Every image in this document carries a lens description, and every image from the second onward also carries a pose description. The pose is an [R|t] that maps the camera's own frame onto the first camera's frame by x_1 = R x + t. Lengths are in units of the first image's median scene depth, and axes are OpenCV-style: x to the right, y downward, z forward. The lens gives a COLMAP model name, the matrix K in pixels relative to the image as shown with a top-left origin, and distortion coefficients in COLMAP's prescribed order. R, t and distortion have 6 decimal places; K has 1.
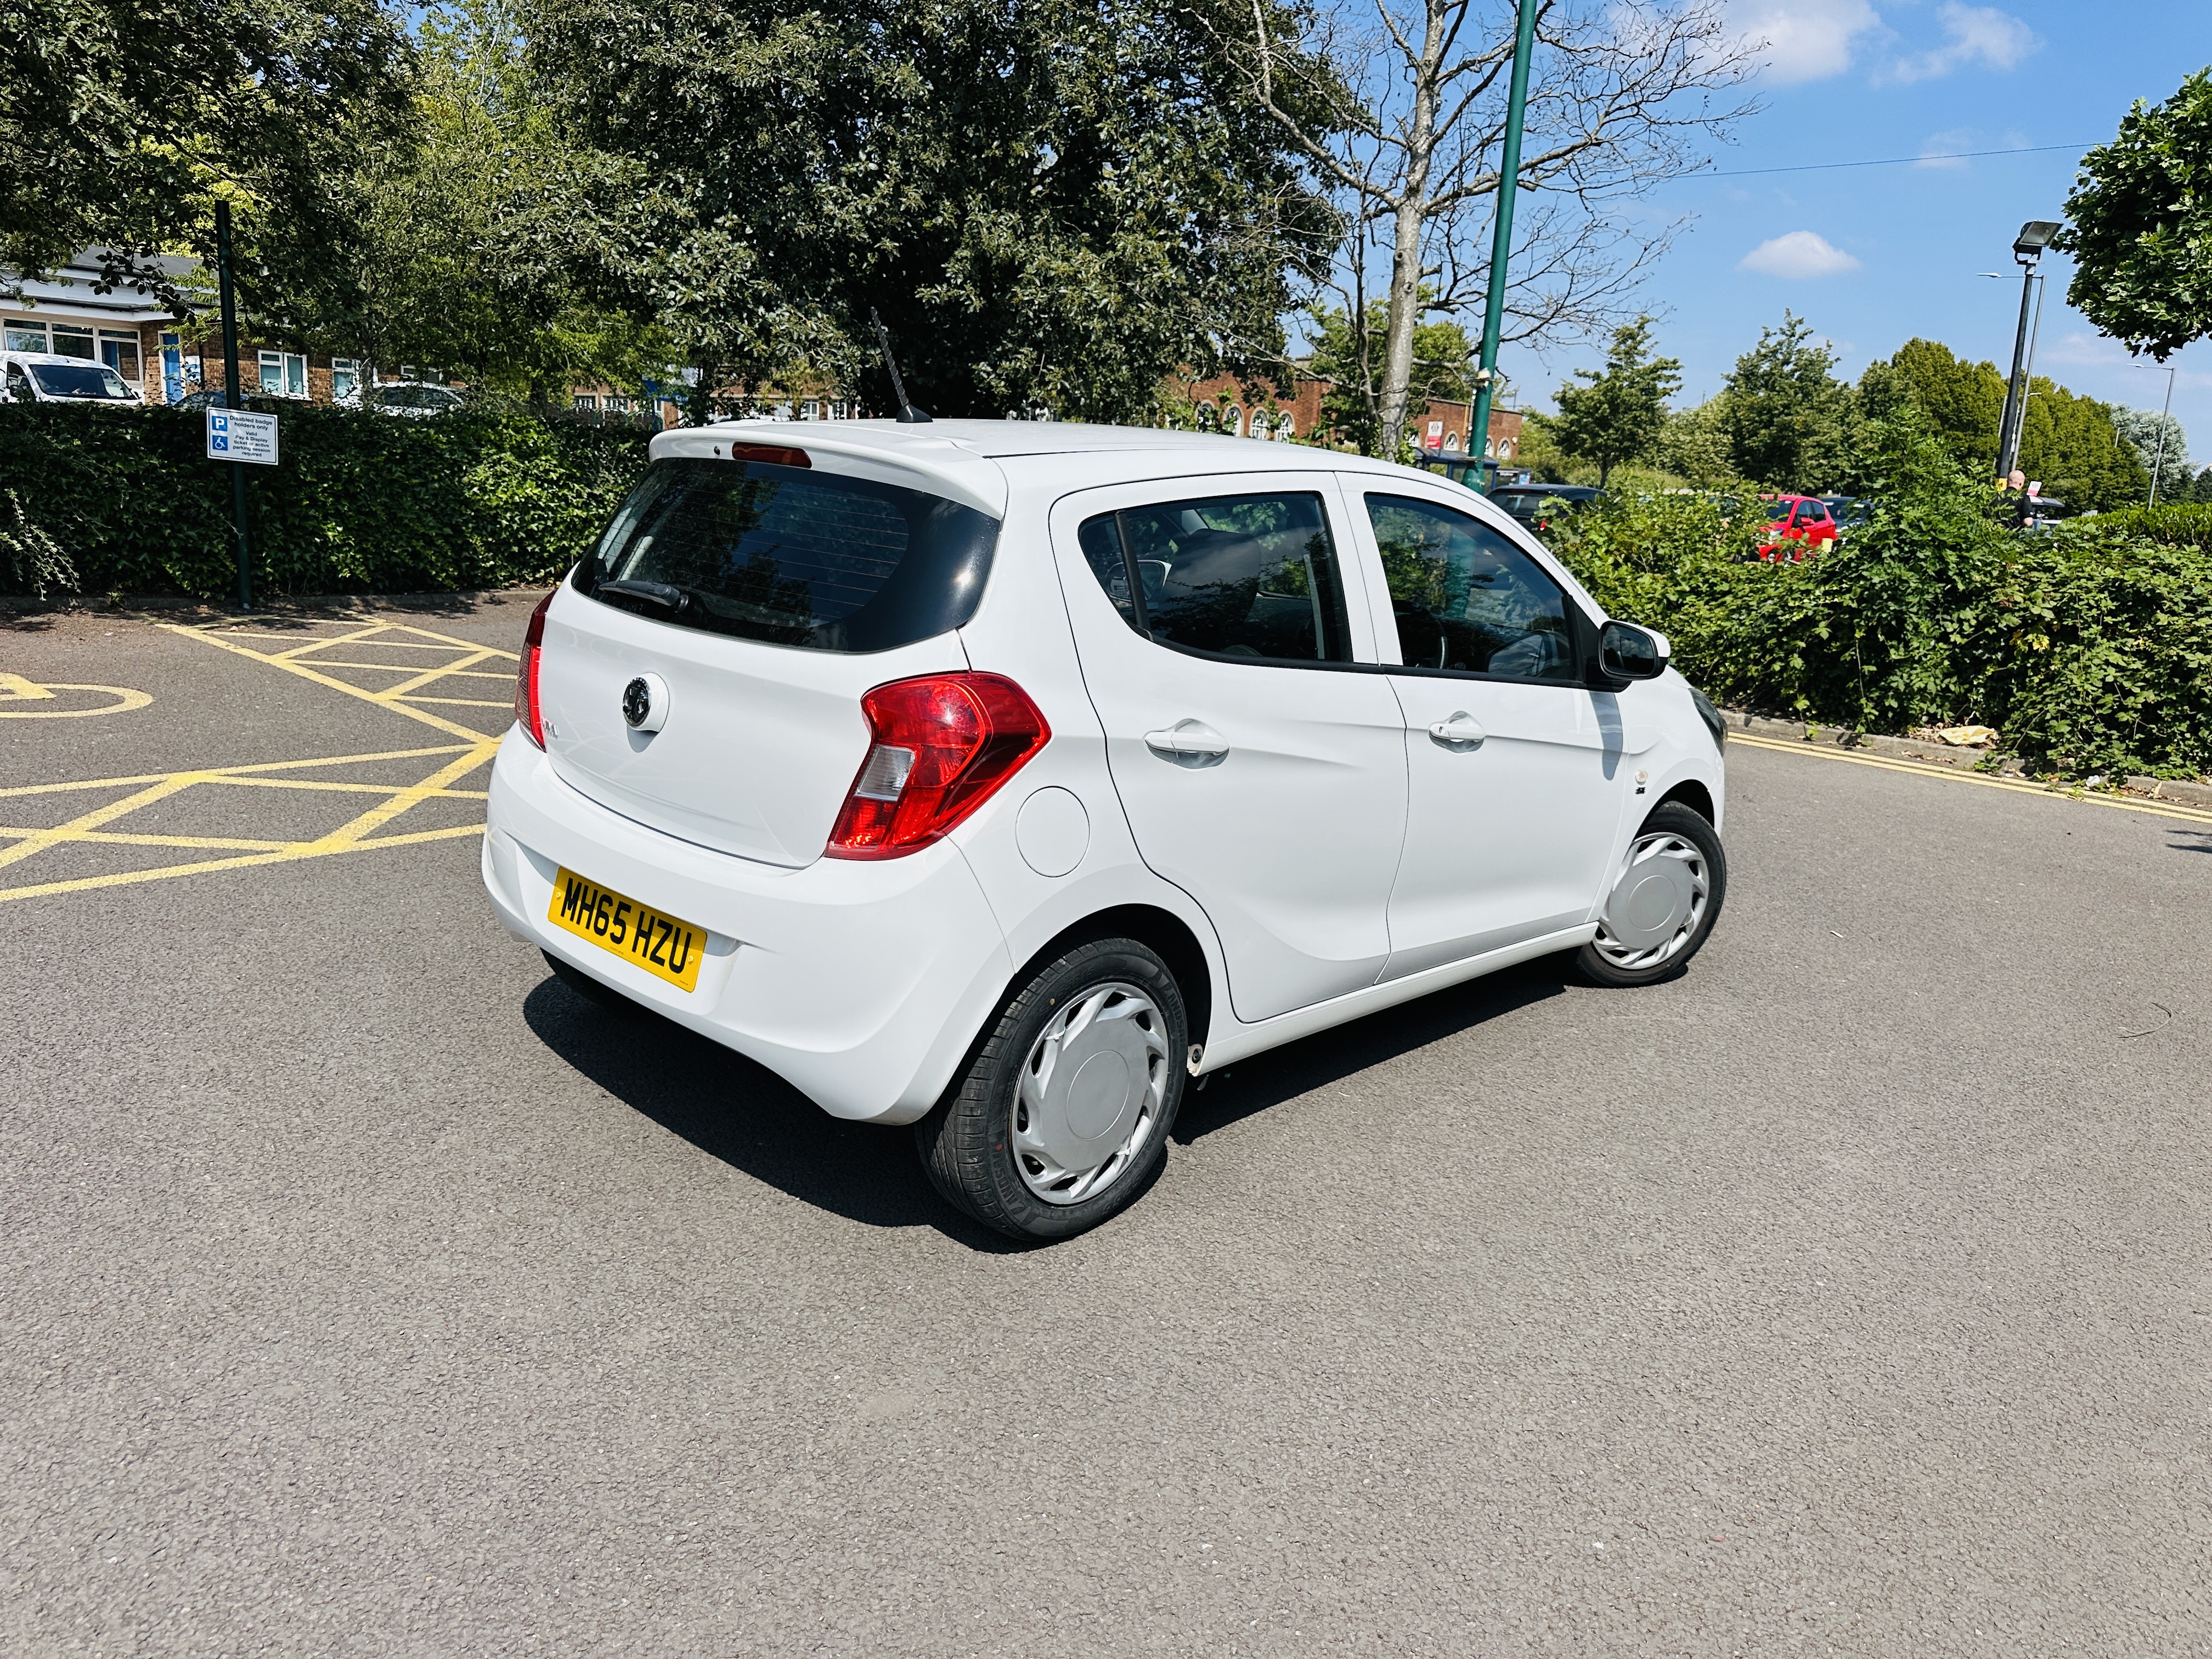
lens RADIAL K [[1568.1, 0, 1071.1], [0, 1568.1, 856.2], [0, 0, 1]] dist [0.006958, -0.019122]
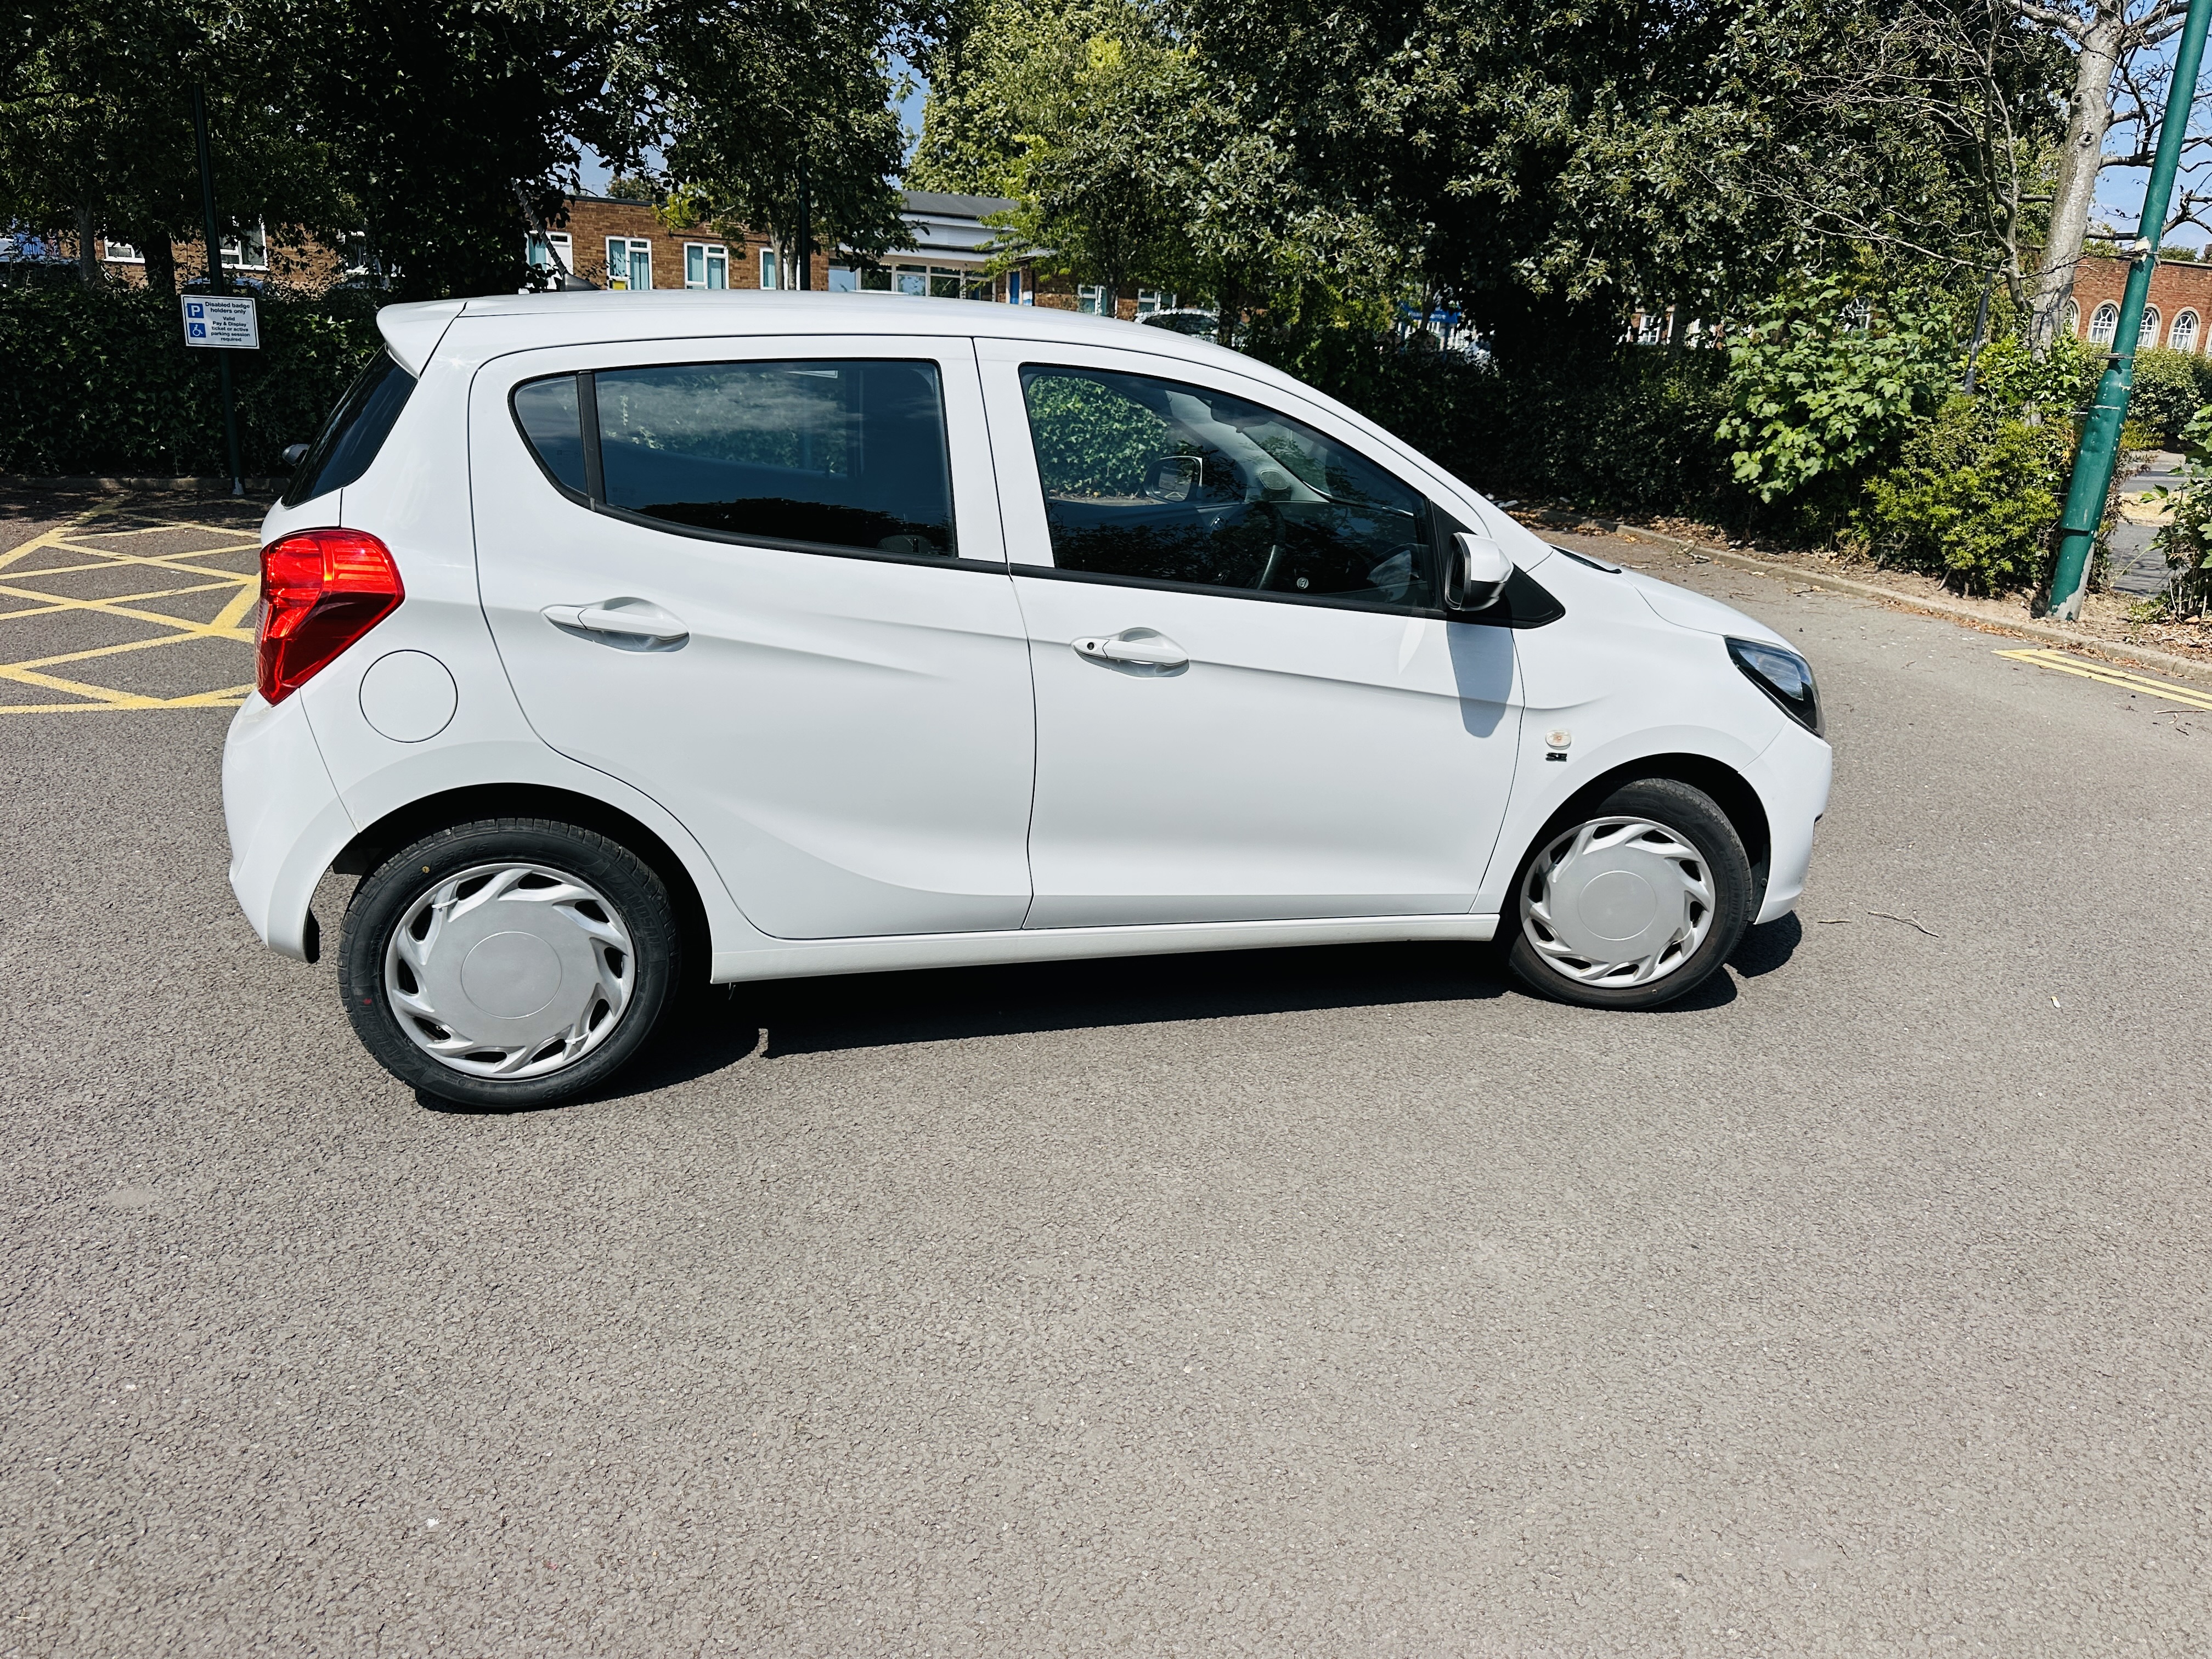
lens RADIAL K [[1602.9, 0, 1115.8], [0, 1602.9, 830.2], [0, 0, 1]] dist [0.012678, -0.028565]
pose [[0.875004, 0.121448, -0.468635, 0.221584], [-0.110995, 0.992563, 0.049983, -0.008446], [0.471220, 0.008281, 0.881977, 0.077427]]
